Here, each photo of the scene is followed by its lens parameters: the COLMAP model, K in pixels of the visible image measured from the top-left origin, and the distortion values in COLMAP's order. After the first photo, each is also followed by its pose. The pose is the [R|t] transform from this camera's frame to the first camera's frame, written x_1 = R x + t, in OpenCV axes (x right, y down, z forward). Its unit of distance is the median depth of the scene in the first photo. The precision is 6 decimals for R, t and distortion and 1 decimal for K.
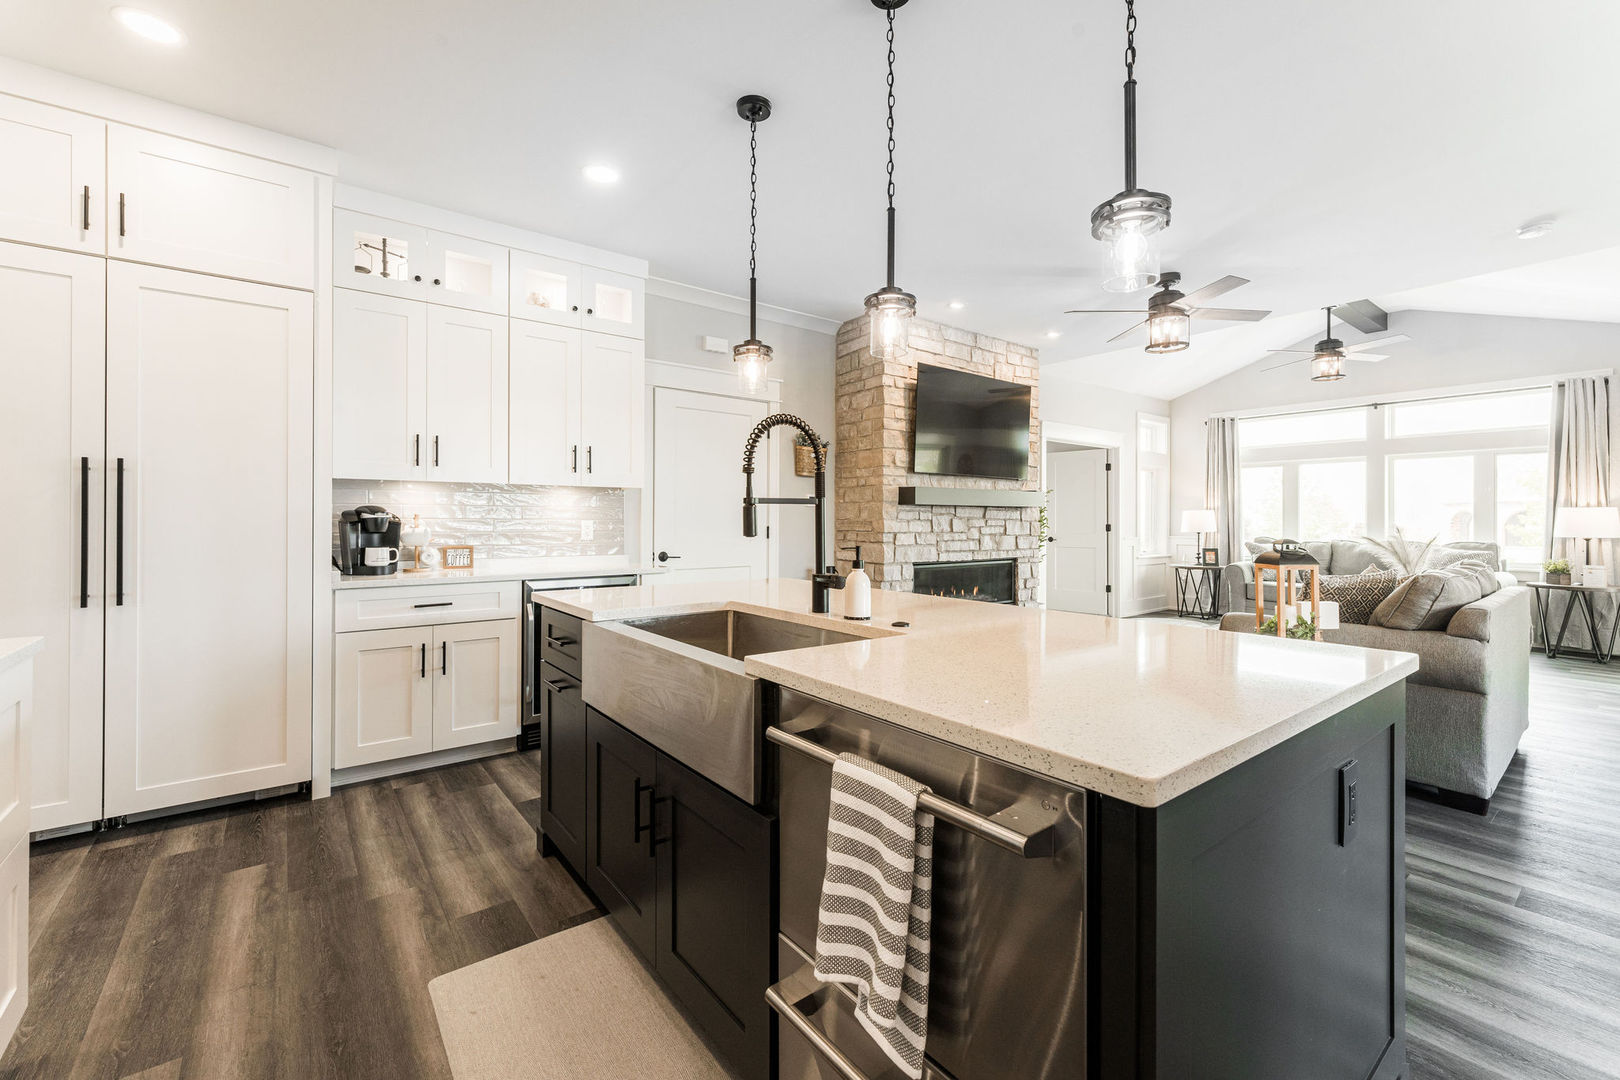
lens RADIAL K [[679.4, 0, 811.9], [0, 679.4, 519.4], [0, 0, 1]] dist [-0.000331, -0.000077]
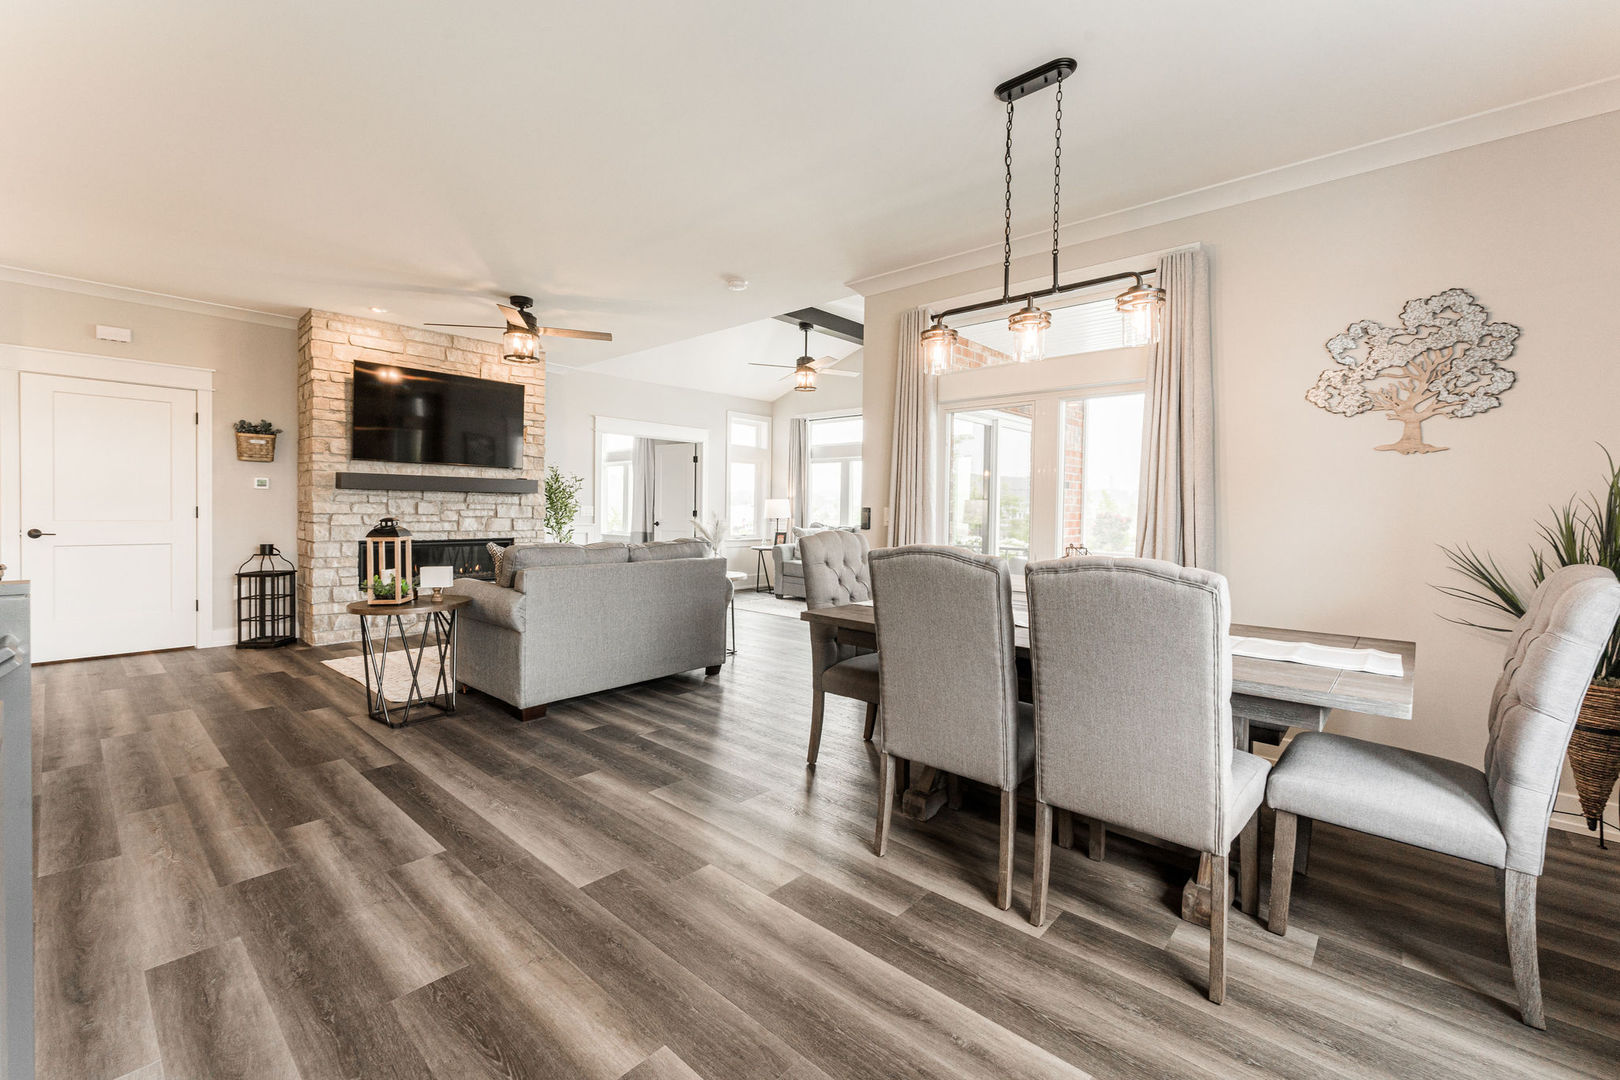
lens RADIAL K [[679.4, 0, 811.9], [0, 679.4, 519.4], [0, 0, 1]] dist [-0.000331, -0.000077]
pose [[0.983751, 0.008525, 0.179335, 0.690334], [-0.011833, 0.999779, 0.017386, 0.000065], [-0.179147, -0.019225, 0.983634, -0.222411]]
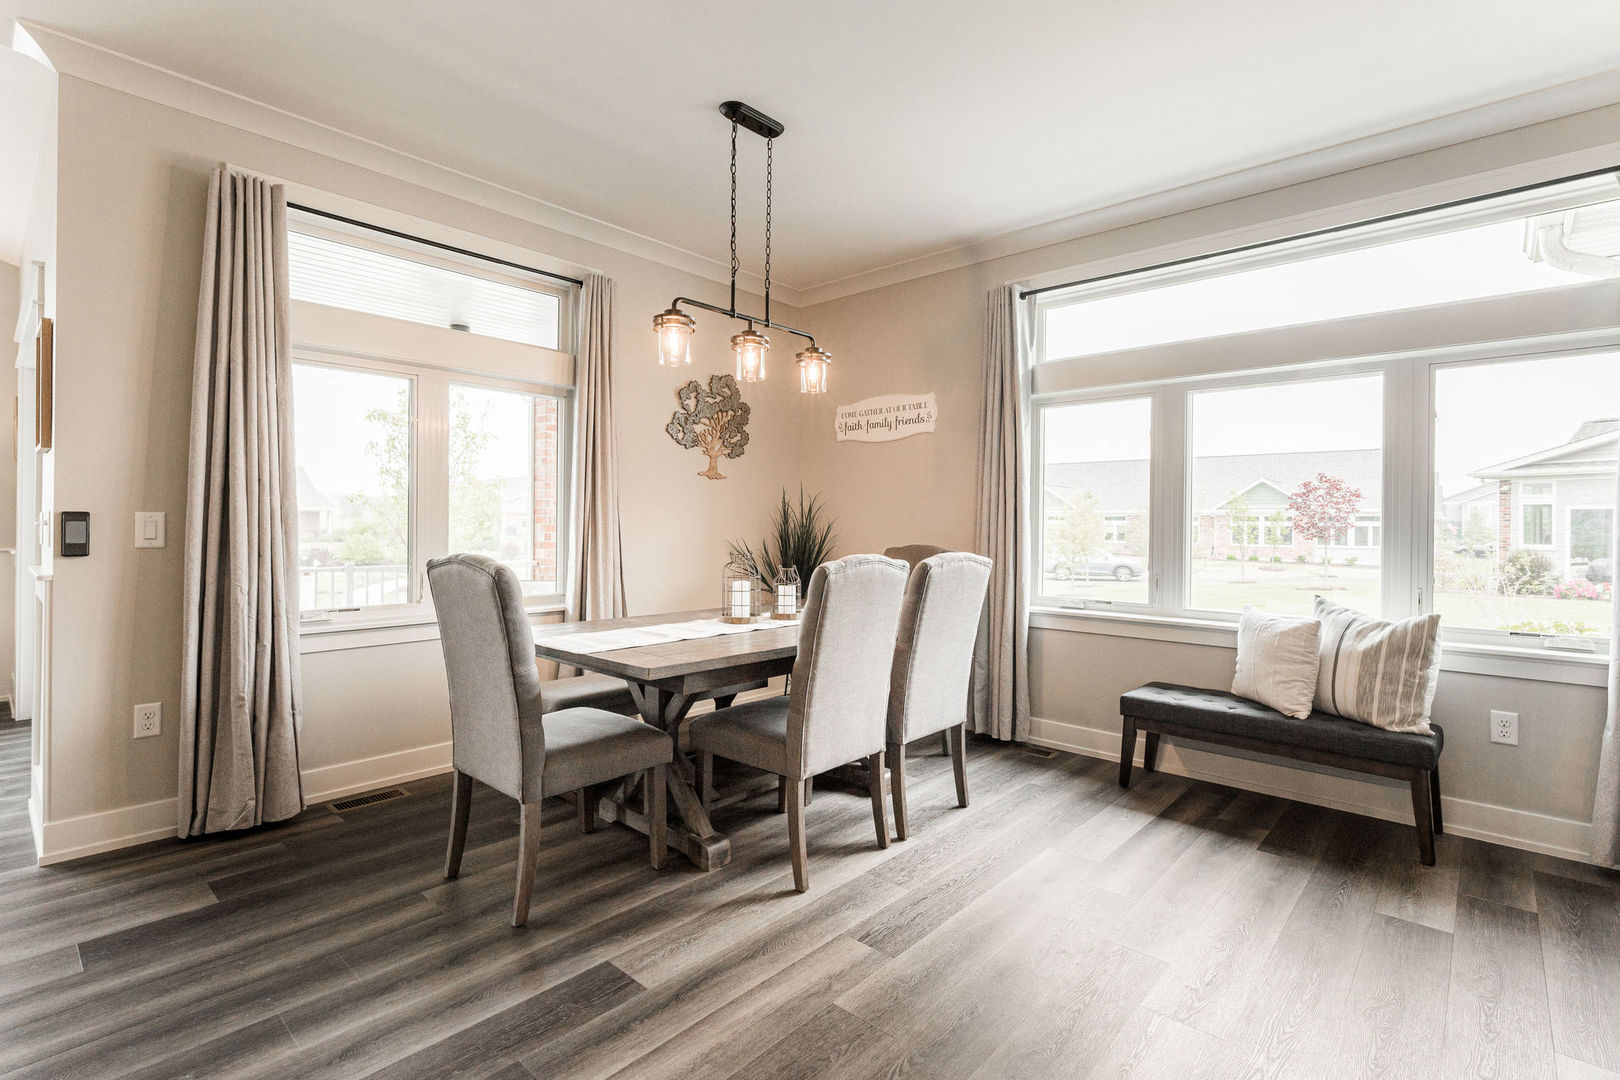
lens RADIAL K [[756.3, 0, 808.8], [0, 756.3, 521.7], [0, 0, 1]] dist [0.003287, 0.000700]
pose [[-0.177937, -0.002492, 0.984039, 0.353779], [-0.012091, 0.999927, 0.000346, -0.000258], [-0.983968, -0.011836, -0.177954, 0.290626]]
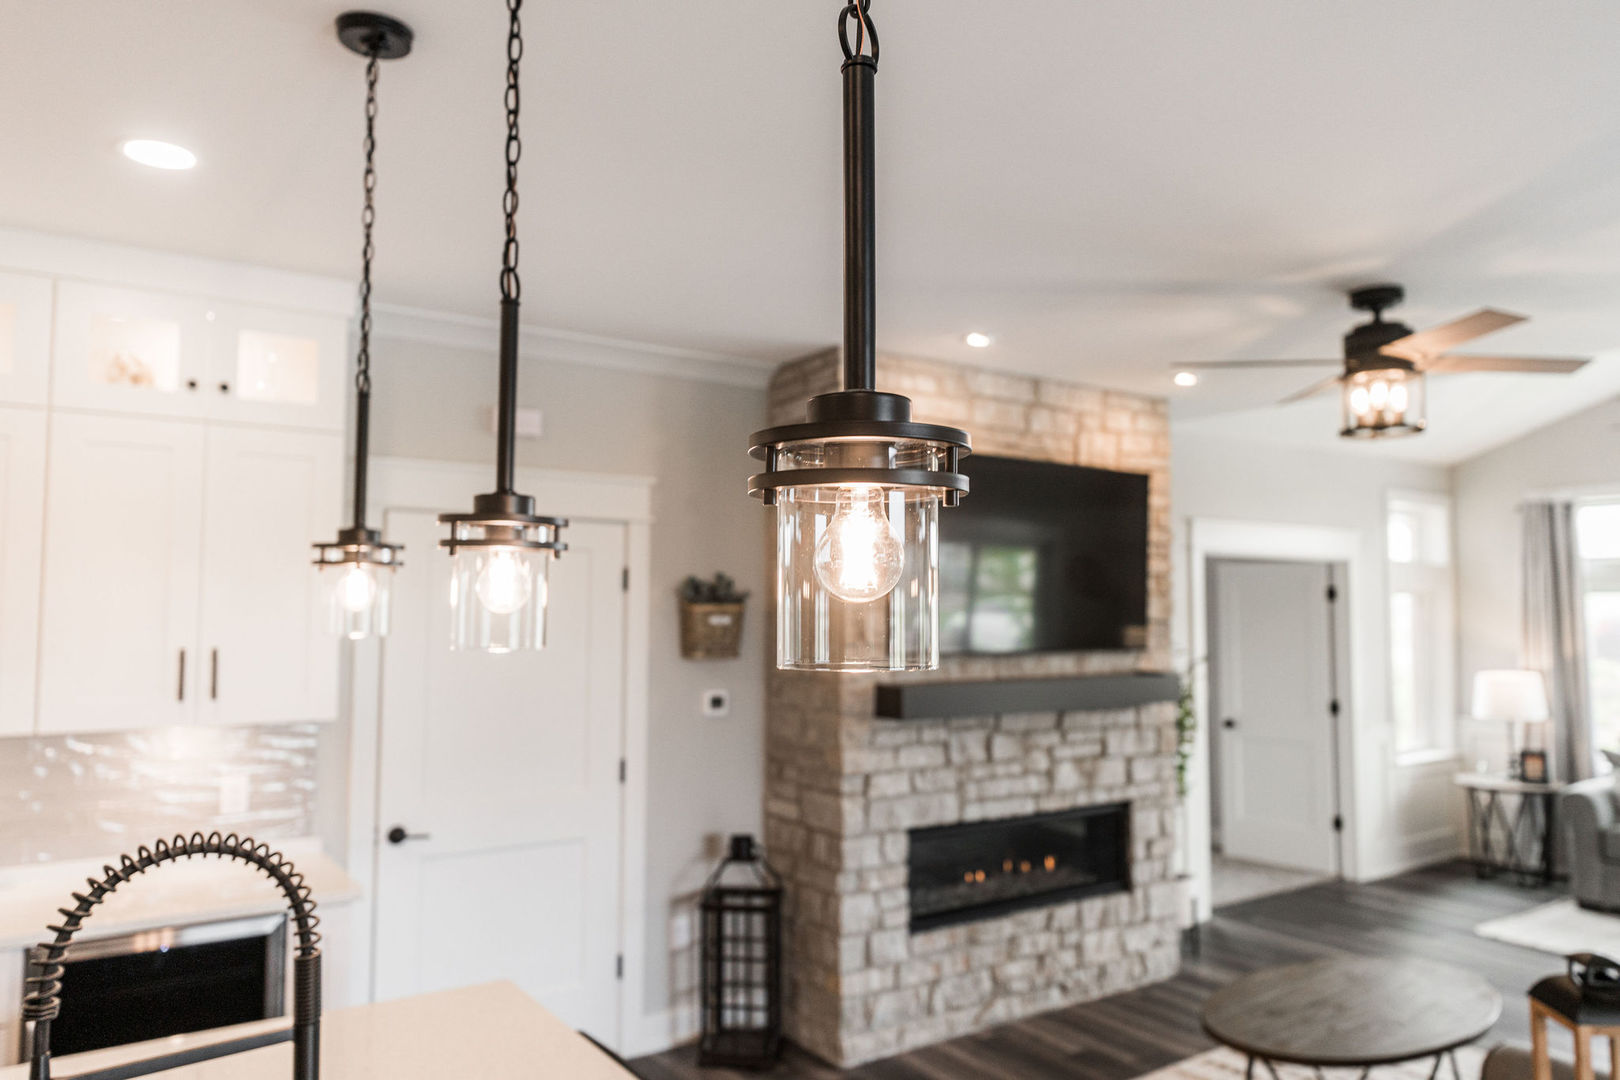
lens RADIAL K [[1136.3, 0, 810.0], [0, 1136.3, 540.0], [0, 0, 1]] dist [-0.000160, -0.004117]
pose [[0.998049, -0.002567, -0.062387, 0.132858], [-0.001228, 0.998154, -0.060722, -0.104893], [0.062427, 0.060680, 0.996203, 0.127939]]
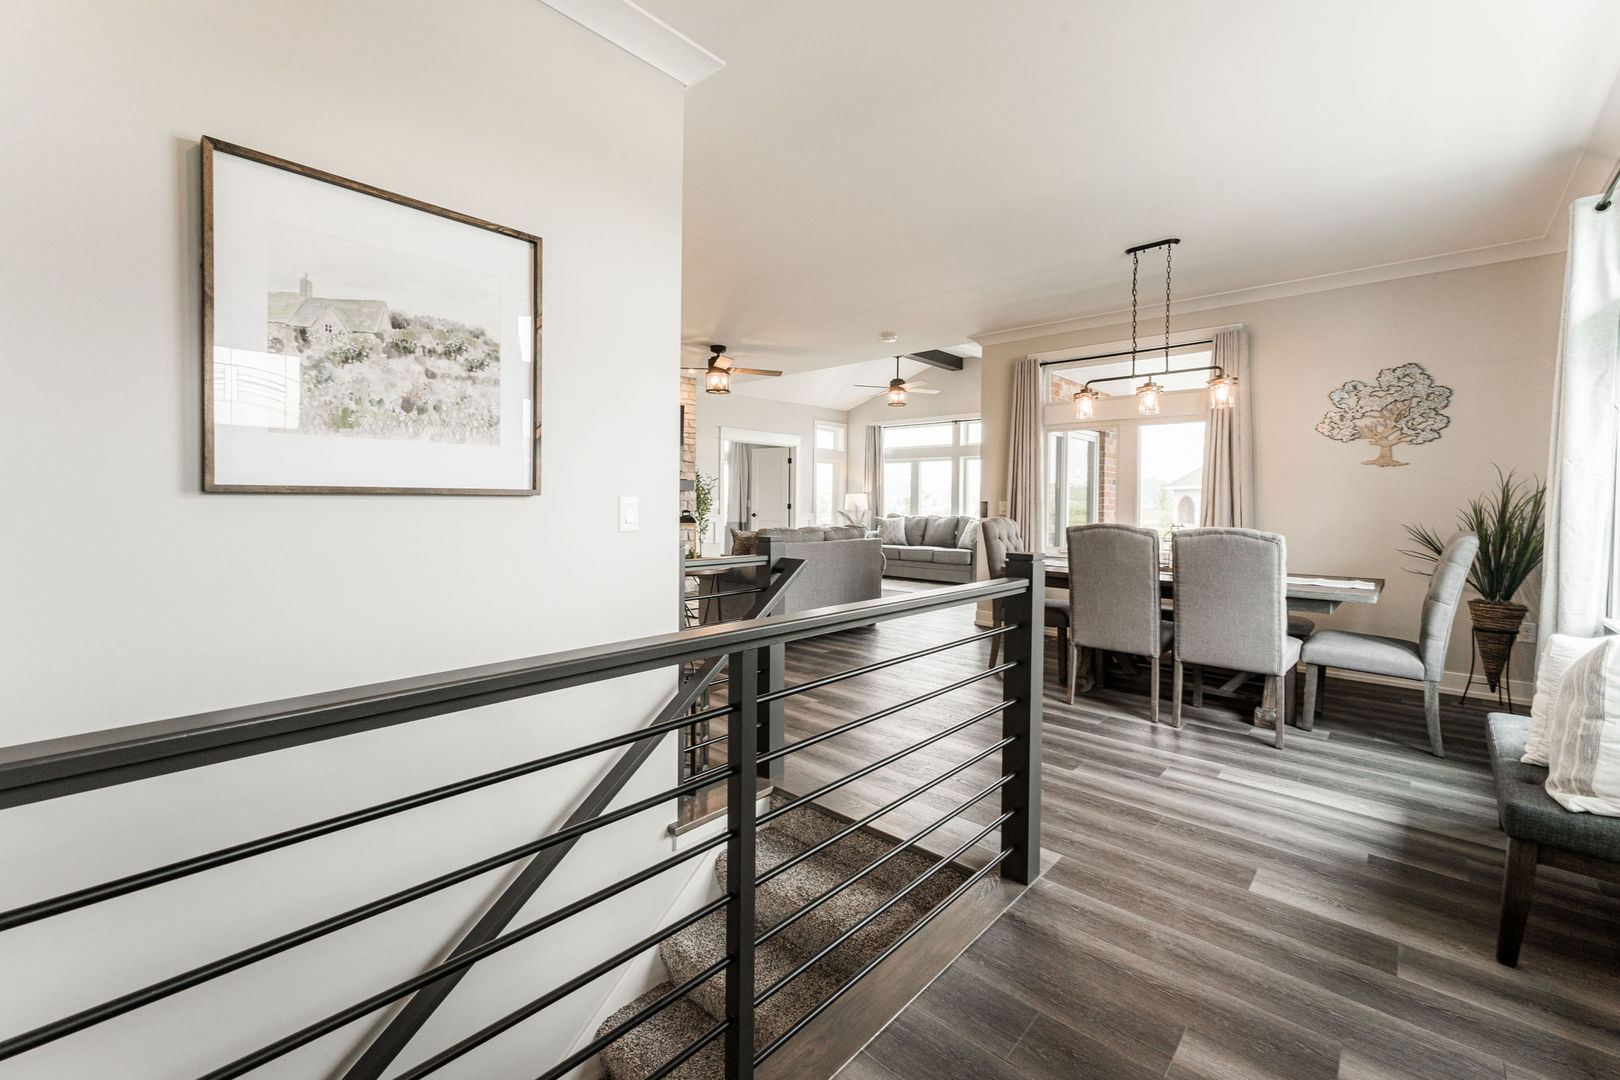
lens RADIAL K [[672.5, 0, 794.3], [0, 672.5, 508.0], [0, 0, 1]] dist [-0.000620, -0.000112]
pose [[0.987053, 0.005716, 0.160295, 0.380144], [-0.007769, 0.999896, 0.012183, -0.001113], [-0.160209, -0.013271, 0.986994, -0.497913]]
